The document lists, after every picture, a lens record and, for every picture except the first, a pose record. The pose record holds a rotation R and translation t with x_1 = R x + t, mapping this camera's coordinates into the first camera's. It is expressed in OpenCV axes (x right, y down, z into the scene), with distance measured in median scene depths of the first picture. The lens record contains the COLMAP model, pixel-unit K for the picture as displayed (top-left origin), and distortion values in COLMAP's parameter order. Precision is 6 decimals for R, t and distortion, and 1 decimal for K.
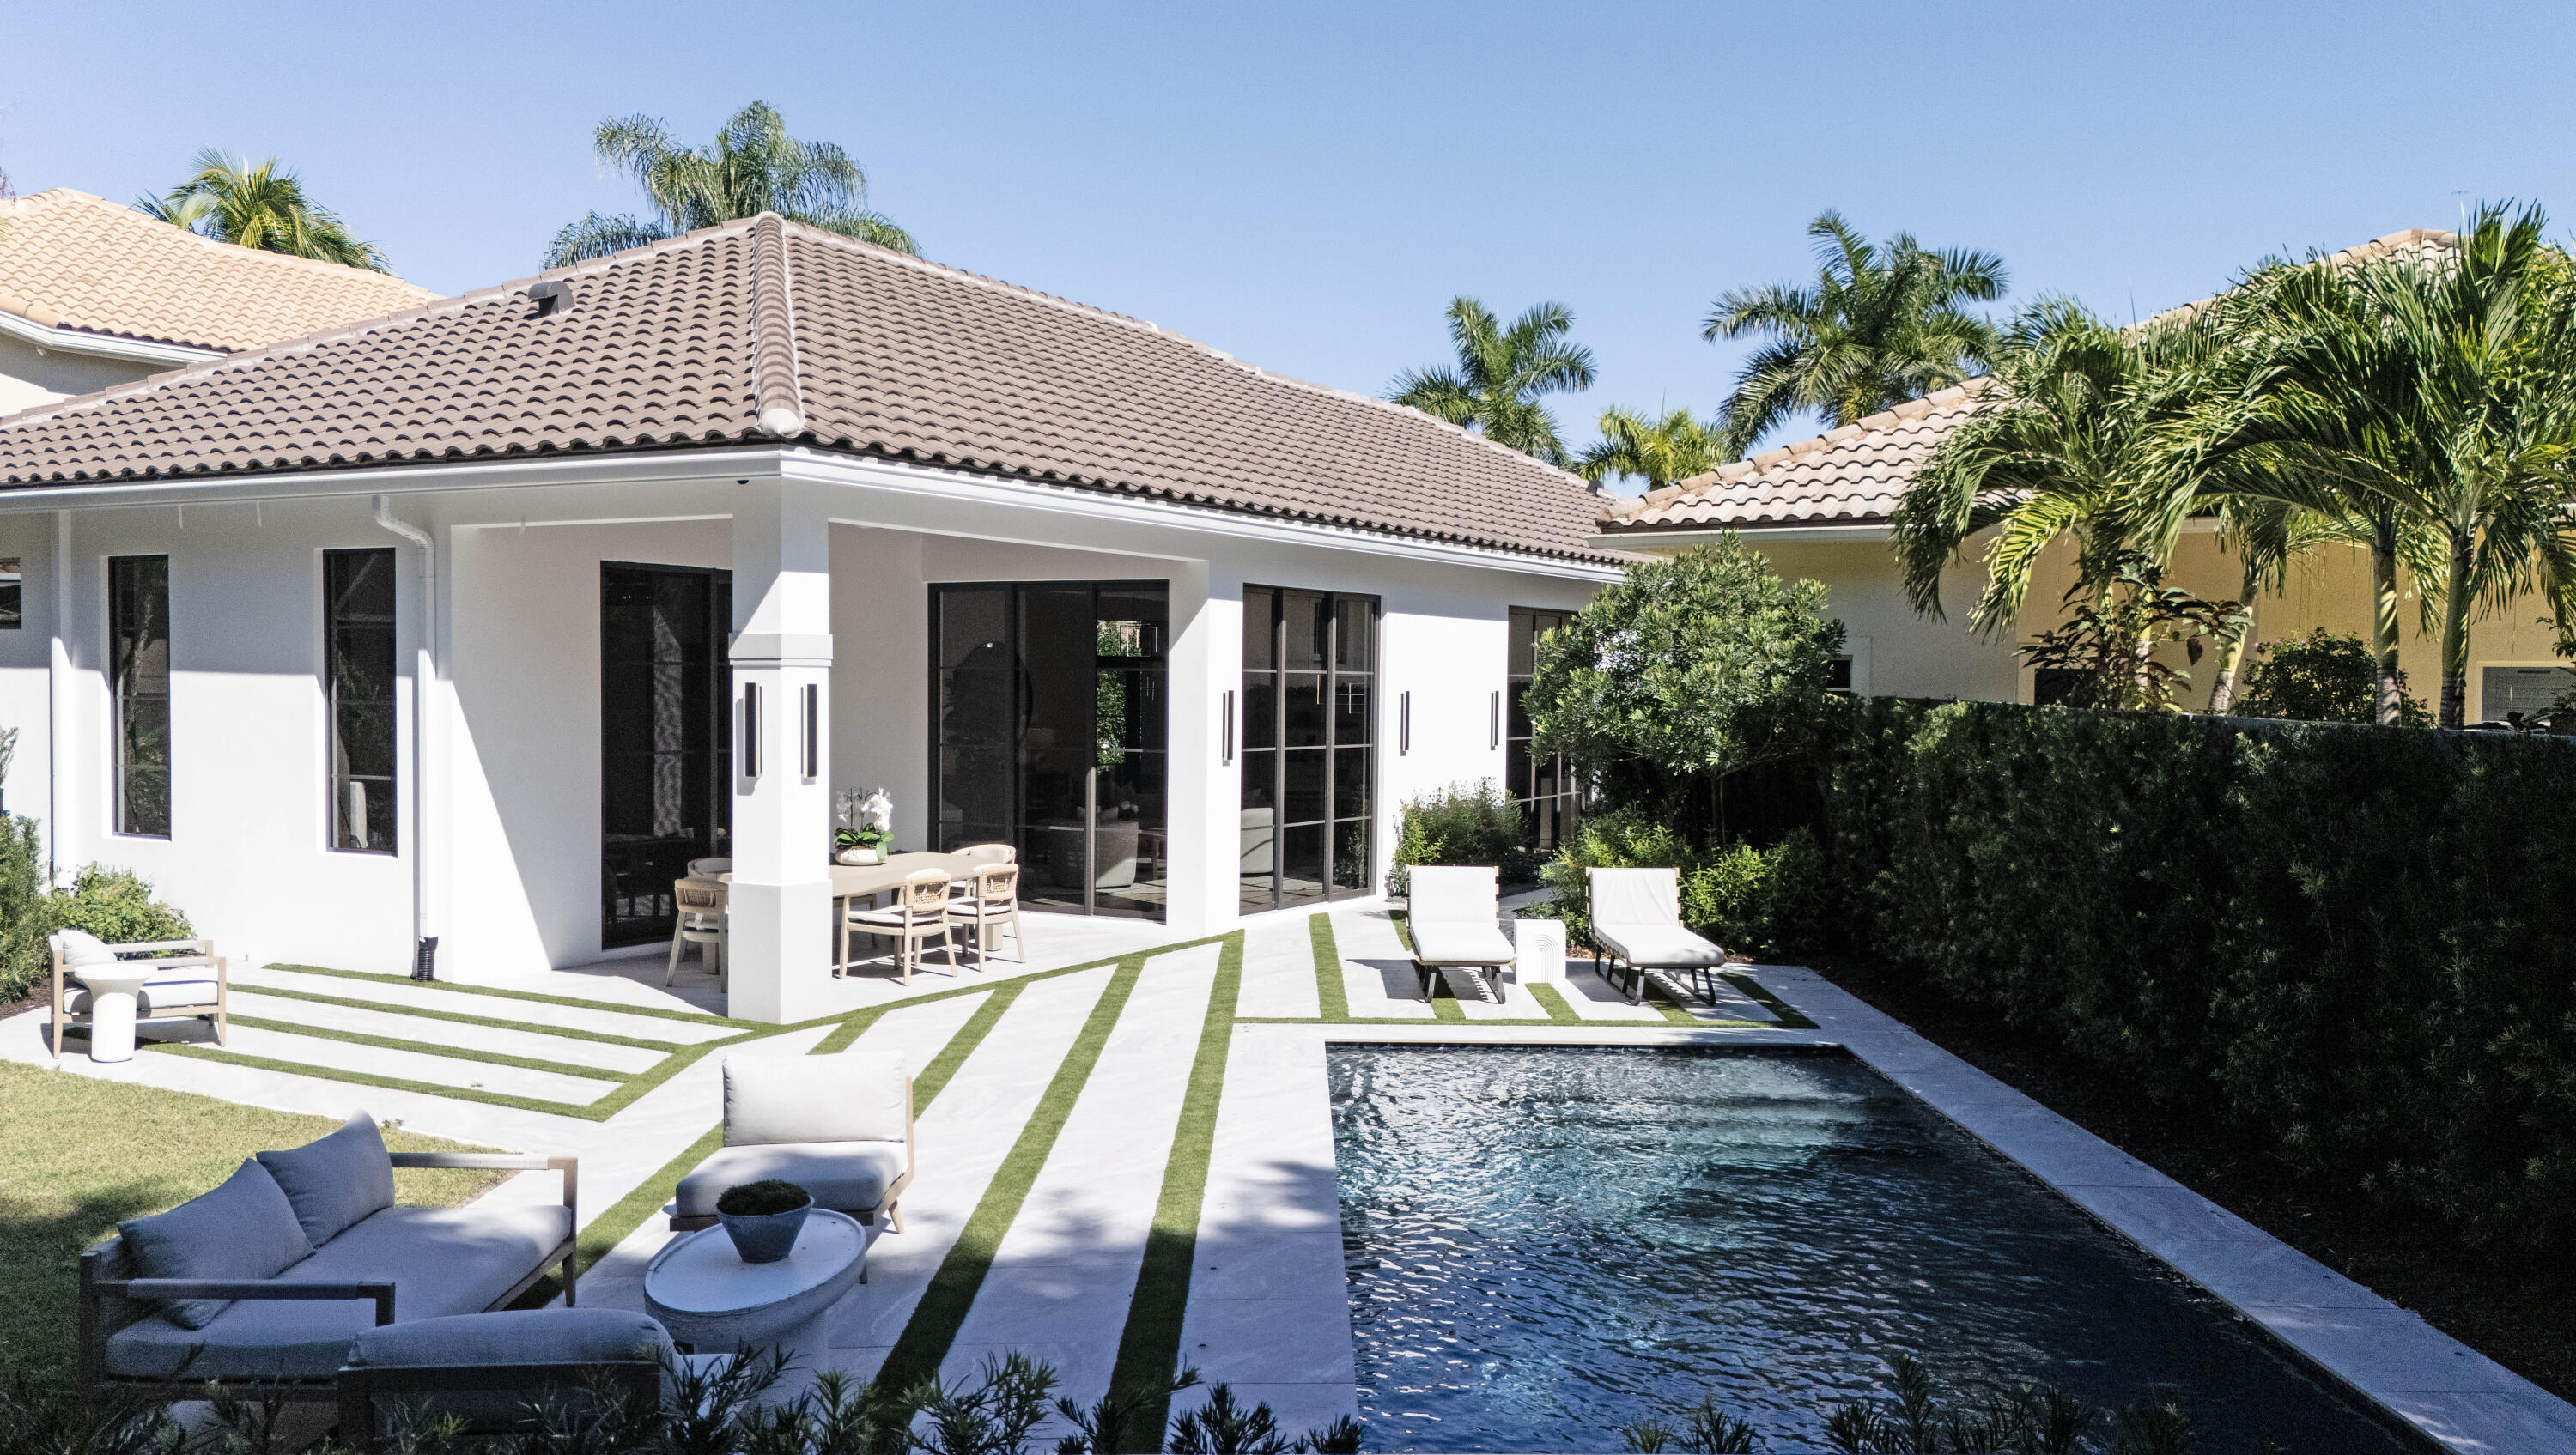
lens RADIAL K [[1998.2, 0, 1289.4], [0, 1998.2, 733.1], [0, 0, 1]] dist [0.031945, -0.009415]
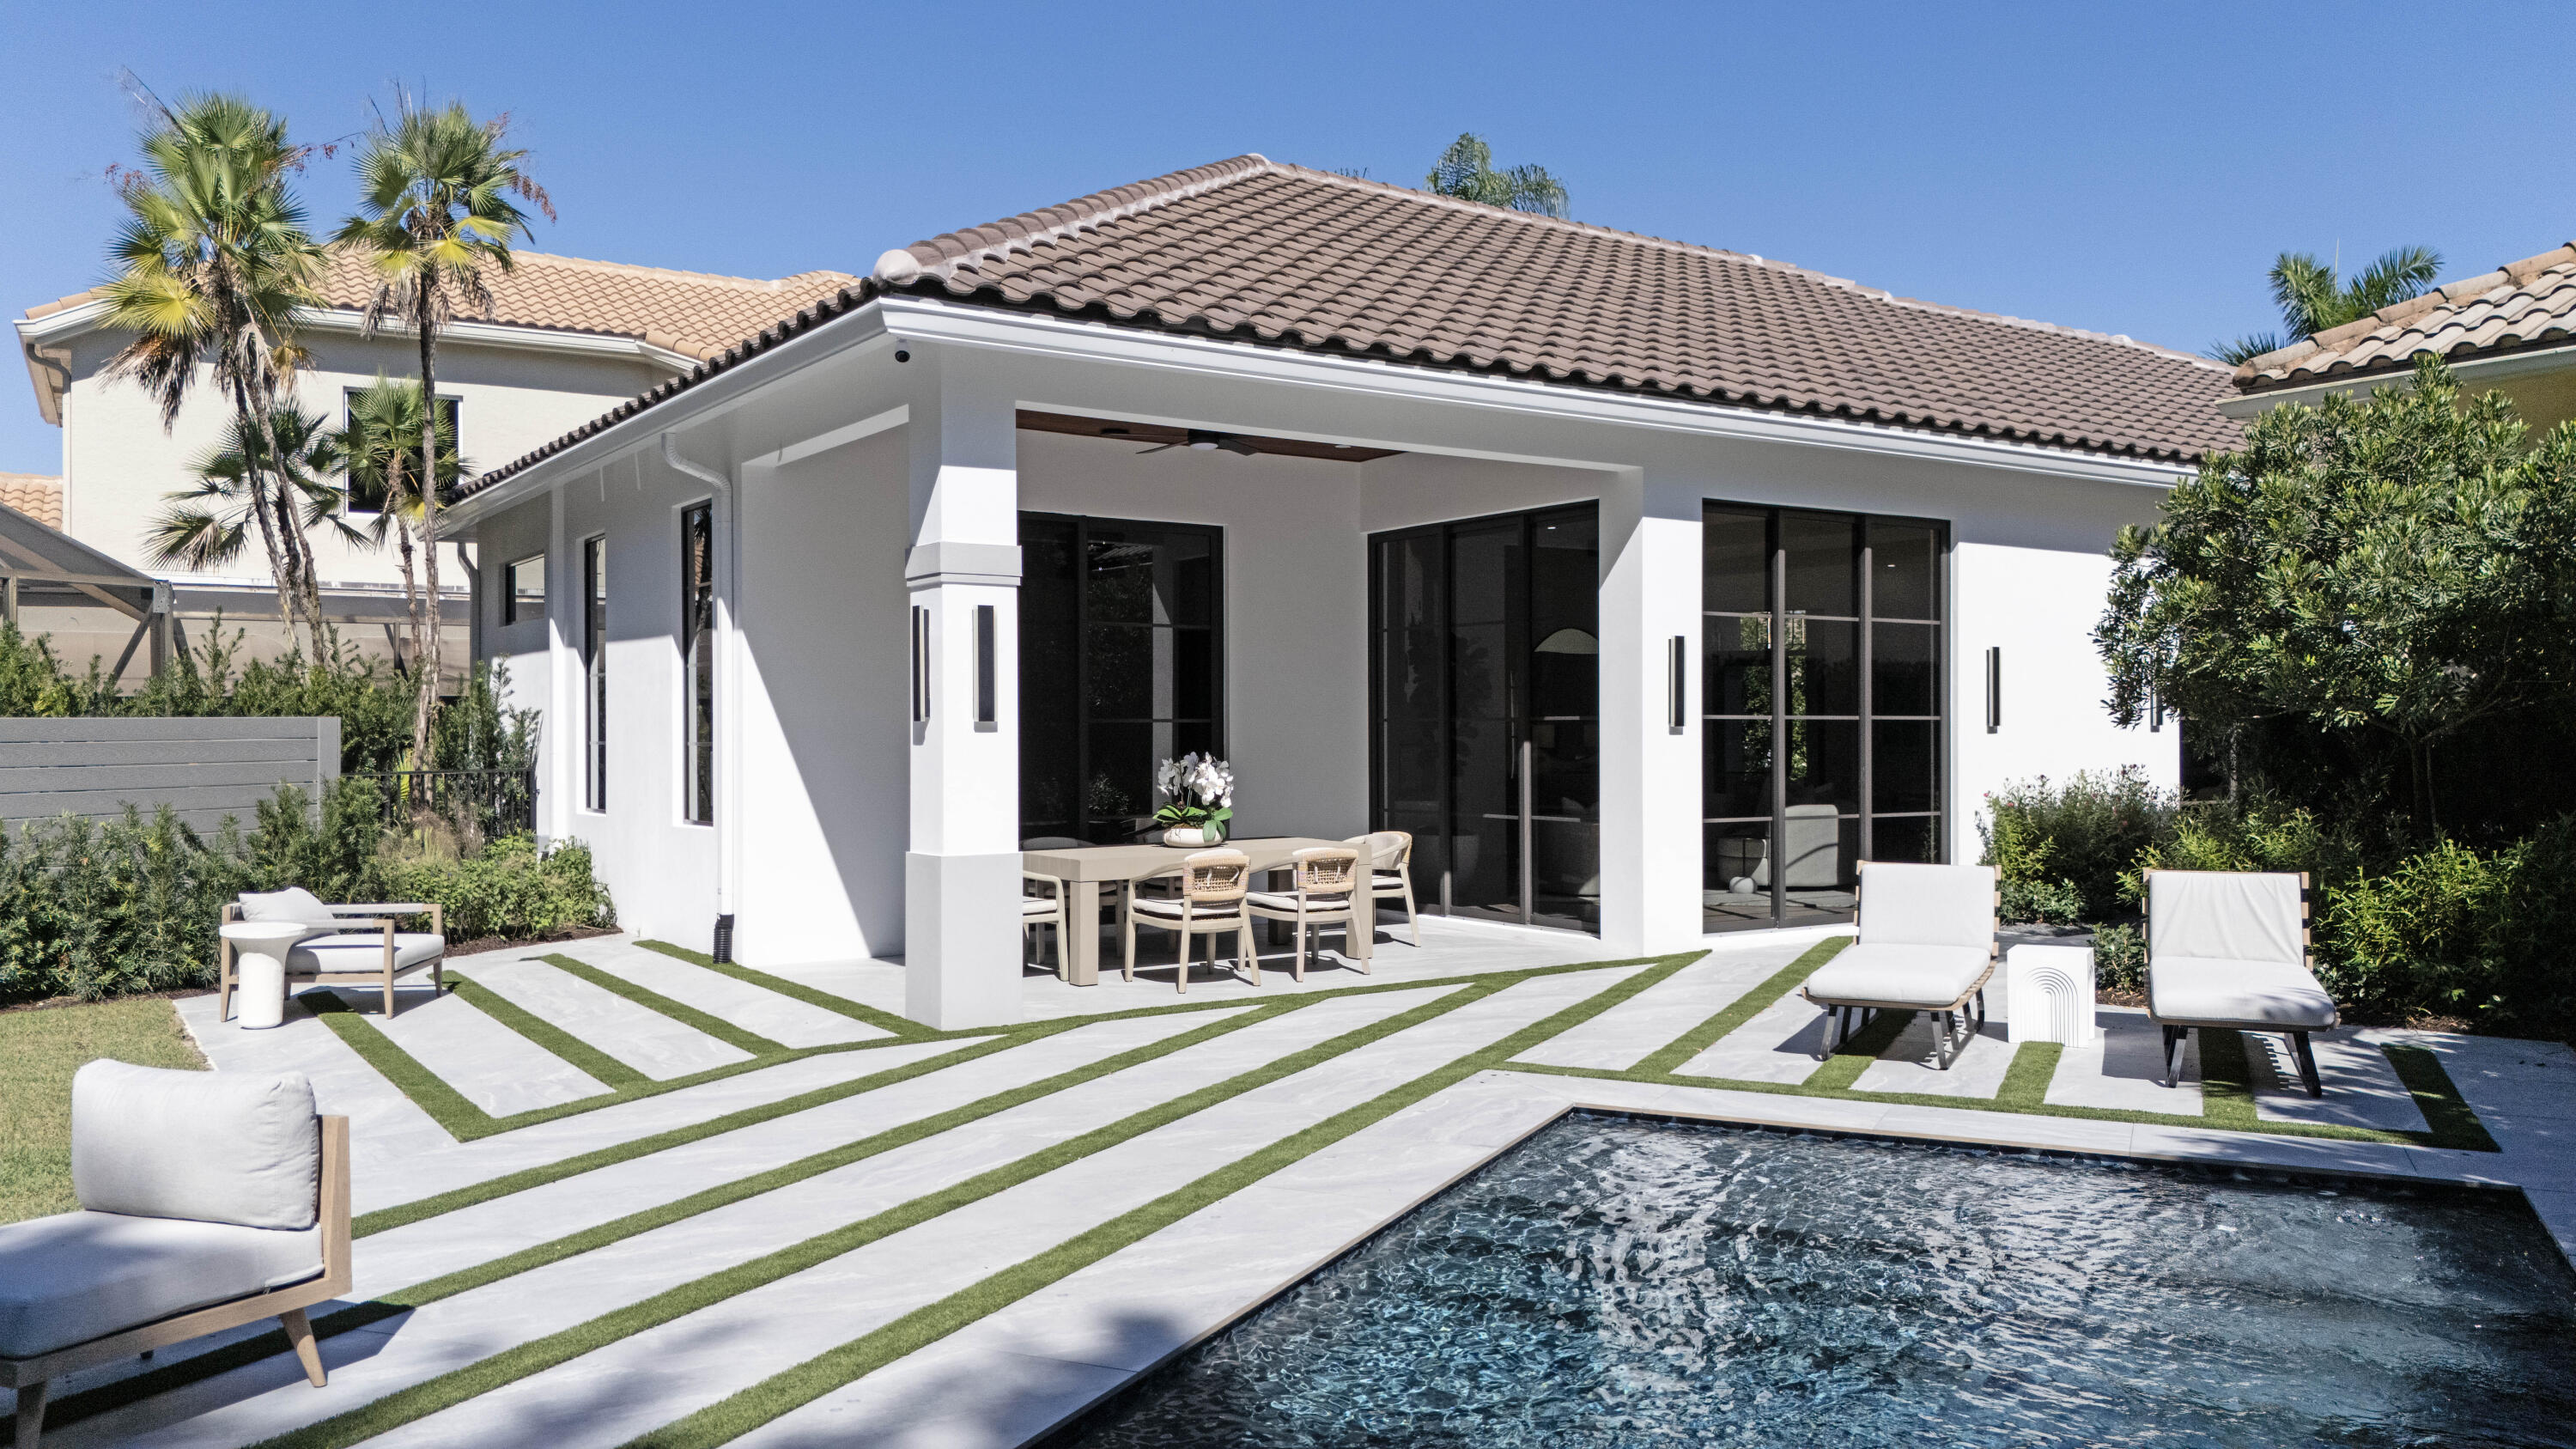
lens RADIAL K [[1847.6, 0, 1279.6], [0, 1847.6, 713.0], [0, 0, 1]] dist [0.042241, -0.039710]
pose [[0.899104, -0.016582, -0.437420, 0.153065], [0.000470, 0.999318, -0.036916, 0.036780], [0.437734, 0.032986, 0.898499, 0.312993]]
